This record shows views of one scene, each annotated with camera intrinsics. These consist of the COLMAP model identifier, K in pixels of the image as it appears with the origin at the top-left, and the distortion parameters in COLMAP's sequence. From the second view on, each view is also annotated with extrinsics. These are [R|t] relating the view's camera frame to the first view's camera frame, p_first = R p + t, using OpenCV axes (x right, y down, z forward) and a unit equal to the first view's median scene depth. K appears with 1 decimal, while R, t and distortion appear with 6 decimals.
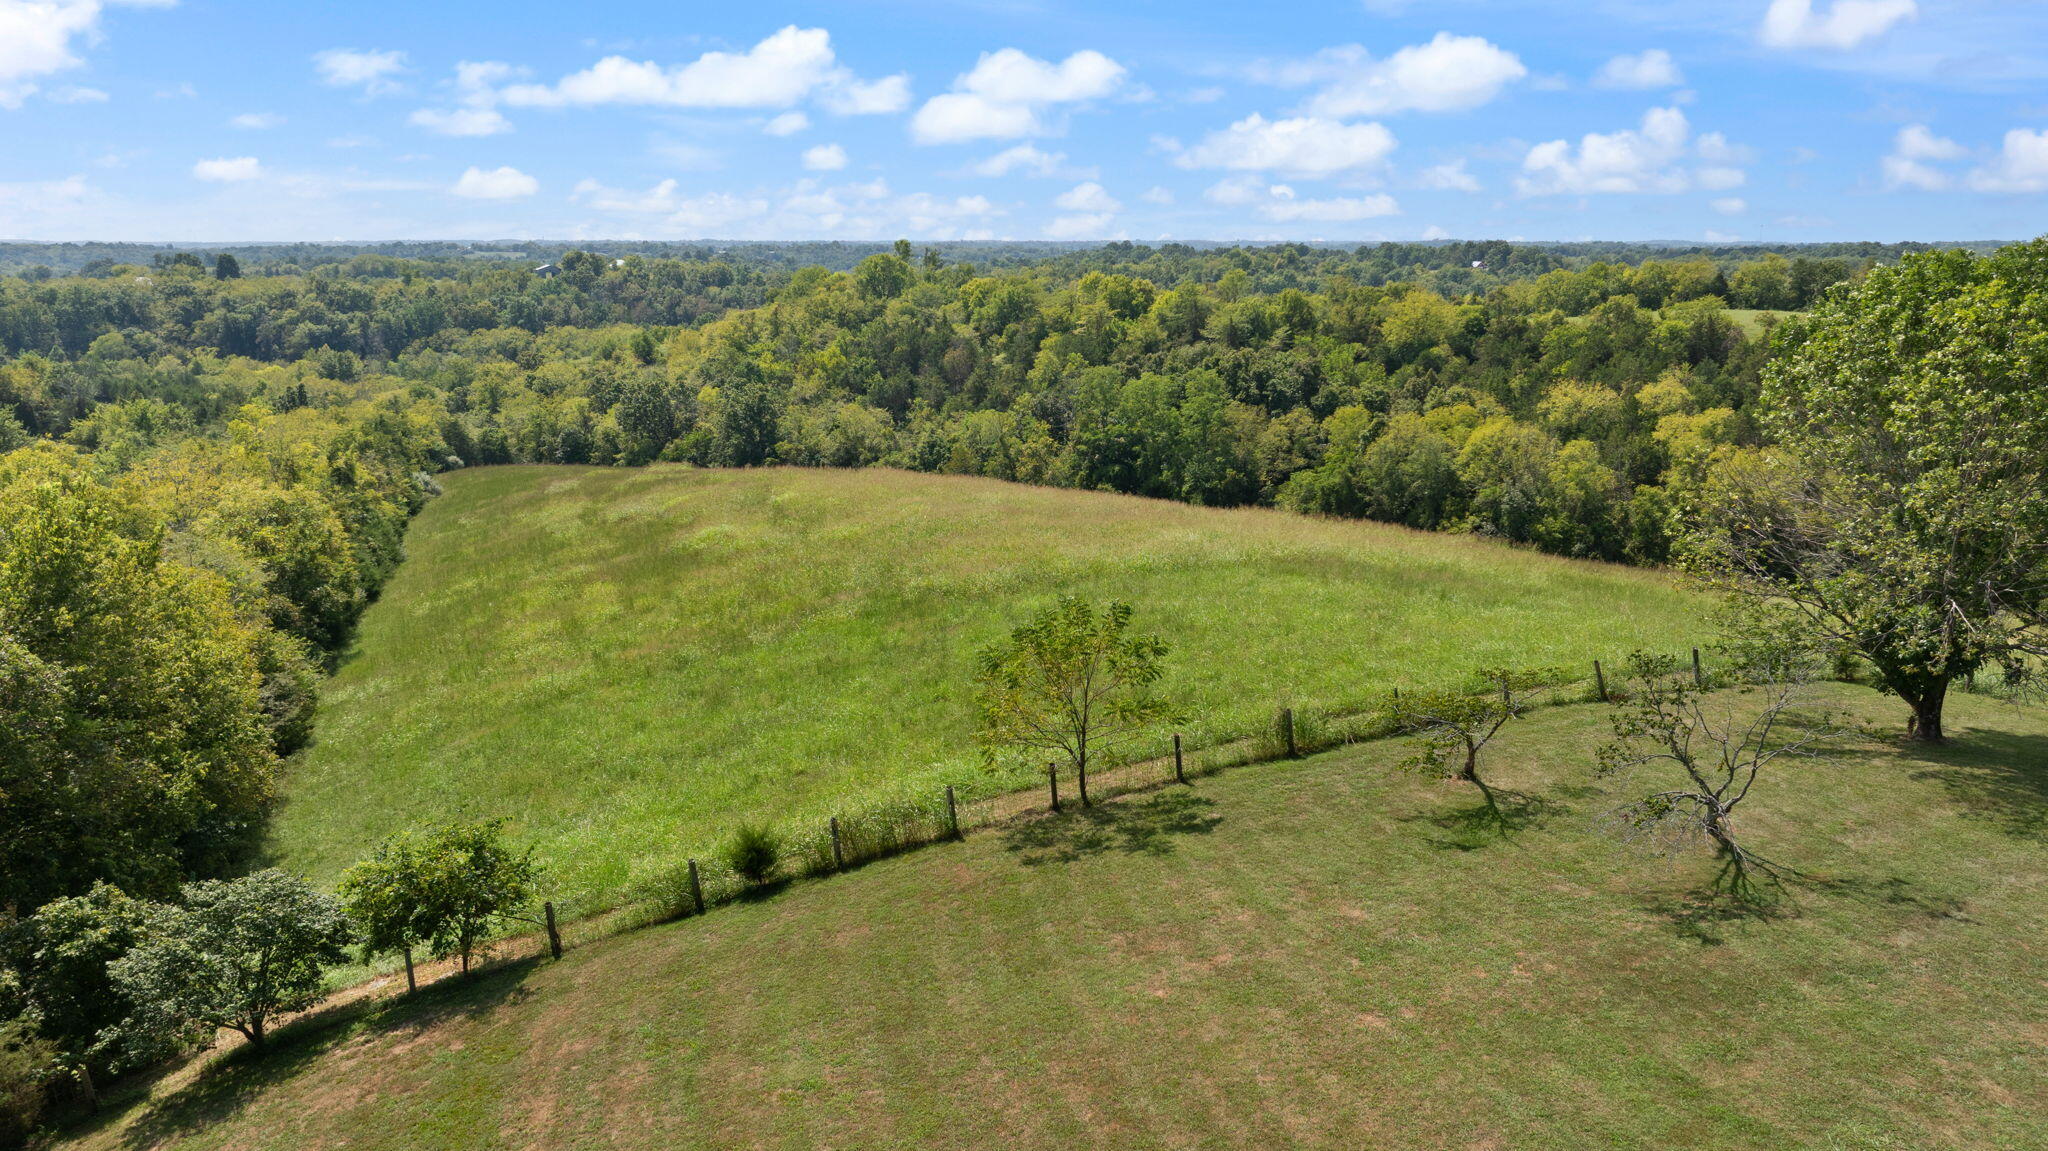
lens RADIAL K [[1454.0, 0, 1022.4], [0, 1454.0, 575.6], [0, 0, 1]] dist [-0.039057, 0.043756]
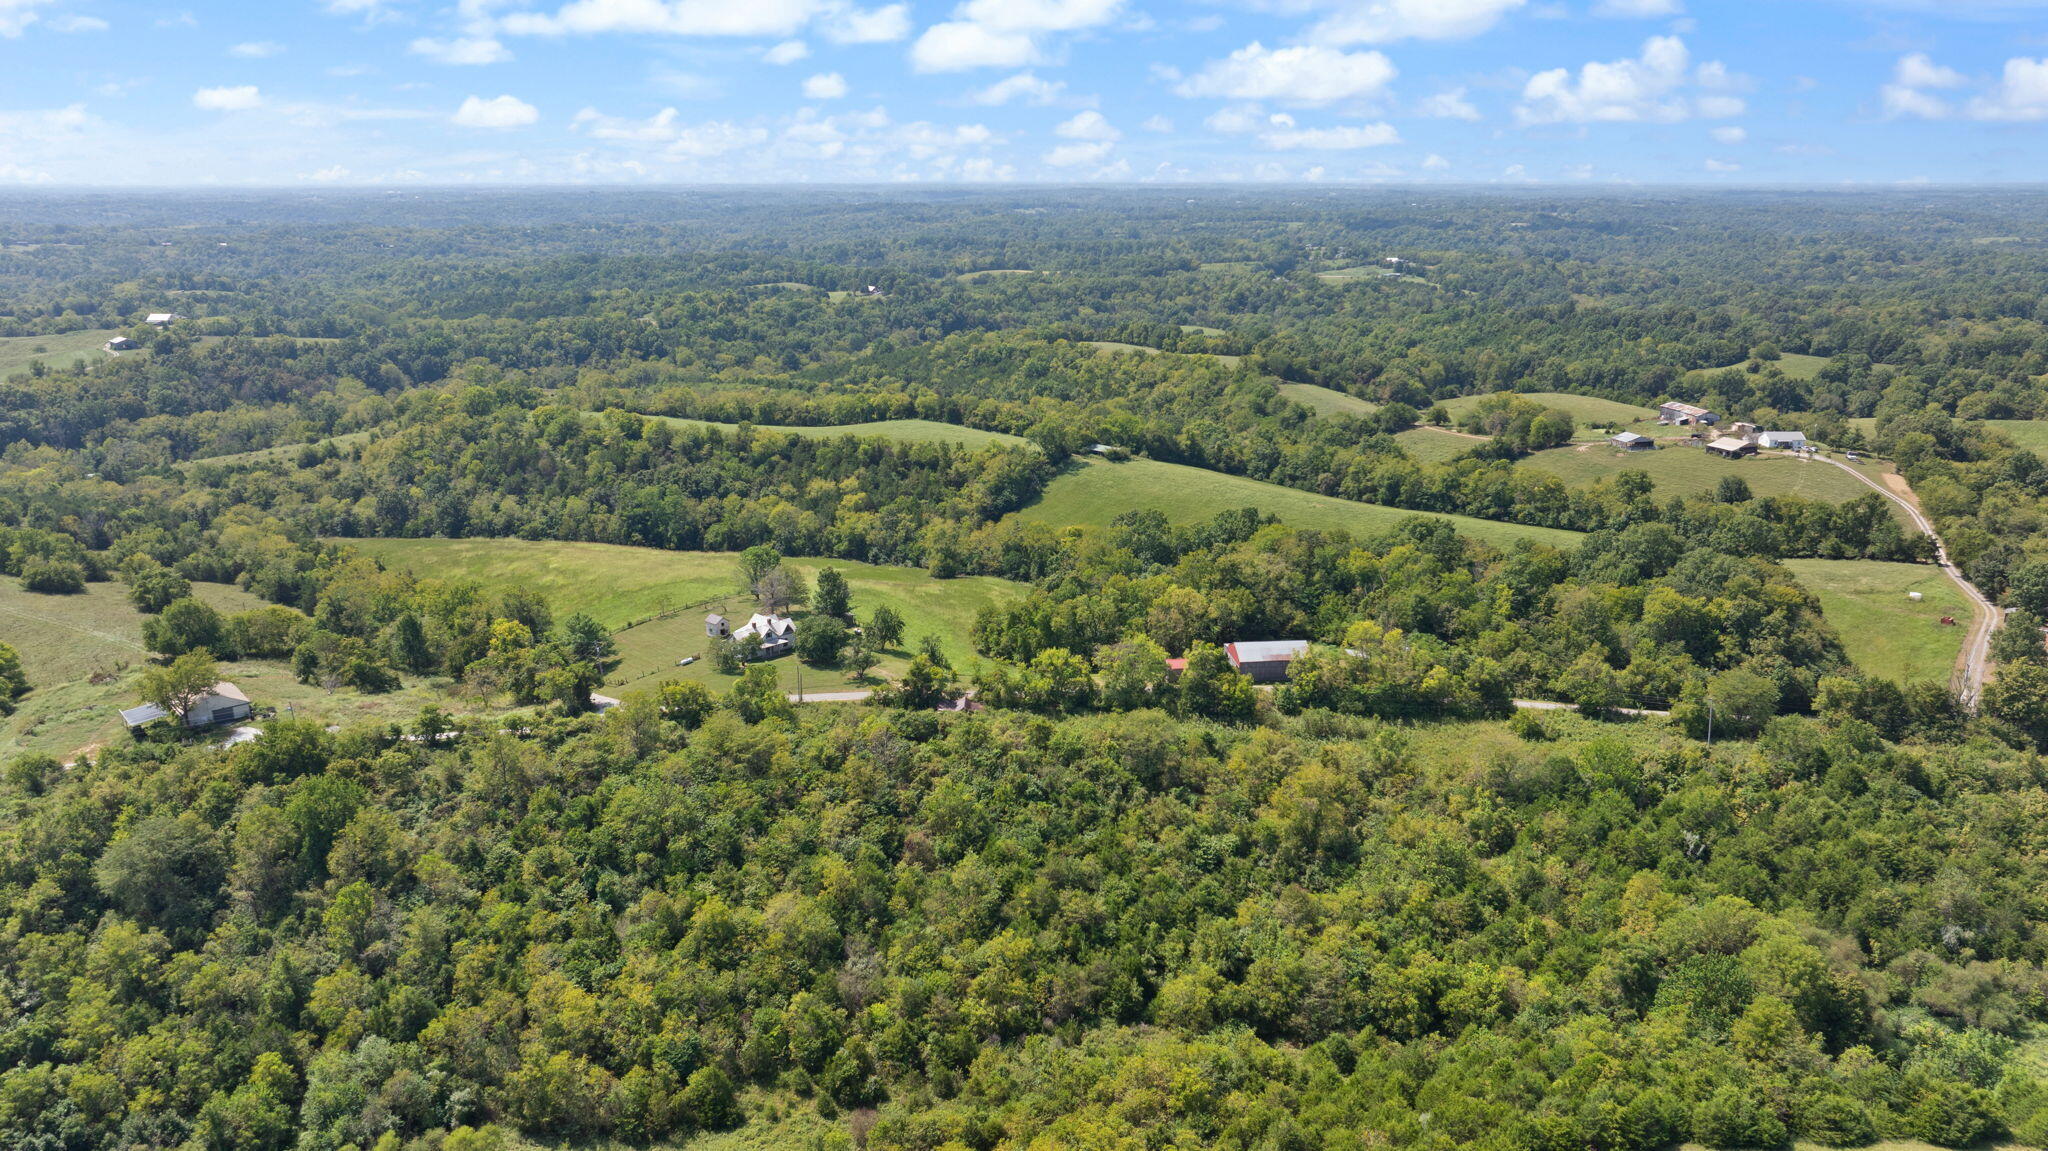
lens RADIAL K [[1454.0, 0, 1022.5], [0, 1454.0, 571.7], [0, 0, 1]] dist [-0.039057, 0.043756]
pose [[0.936427, -0.093871, 0.338073, -0.154849], [0.080528, 0.995326, 0.053312, -0.073304], [-0.341497, -0.022699, 0.939609, -1.432494]]
